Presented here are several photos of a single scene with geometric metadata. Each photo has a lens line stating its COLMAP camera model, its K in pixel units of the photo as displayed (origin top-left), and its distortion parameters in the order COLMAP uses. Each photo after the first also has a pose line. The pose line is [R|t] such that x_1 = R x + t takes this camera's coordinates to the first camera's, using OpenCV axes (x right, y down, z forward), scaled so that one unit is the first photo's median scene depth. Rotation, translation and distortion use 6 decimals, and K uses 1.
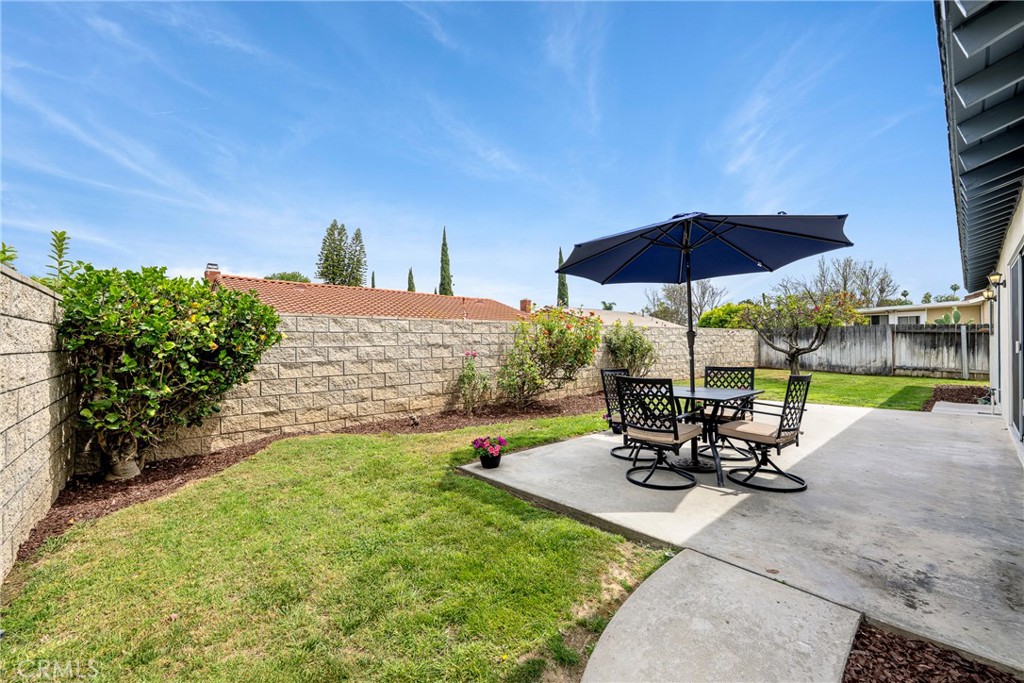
lens RADIAL K [[406.6, 0, 512.0], [0, 406.6, 341.5], [0, 0, 1]] dist [0.008241, 0.000181]
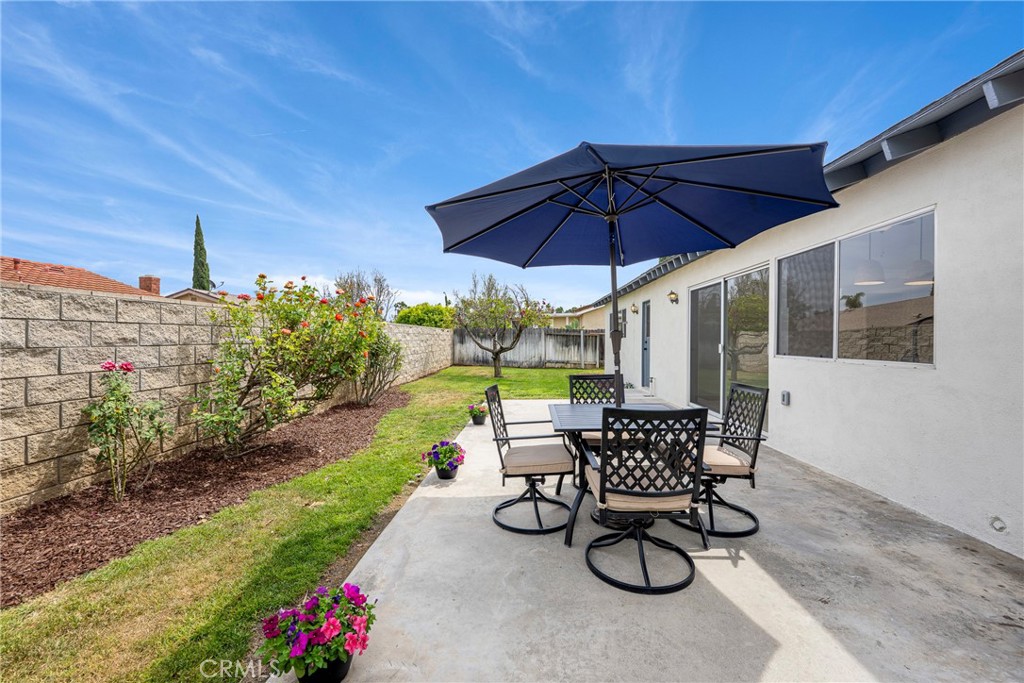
lens RADIAL K [[408.6, 0, 512.0], [0, 408.6, 341.5], [0, 0, 1]] dist [-0.000678, 0.000135]
pose [[0.705164, 0.005764, 0.709020, -0.114503], [-0.010219, 0.999946, 0.002035, -0.003167], [-0.708970, -0.008681, 0.705185, 0.348714]]
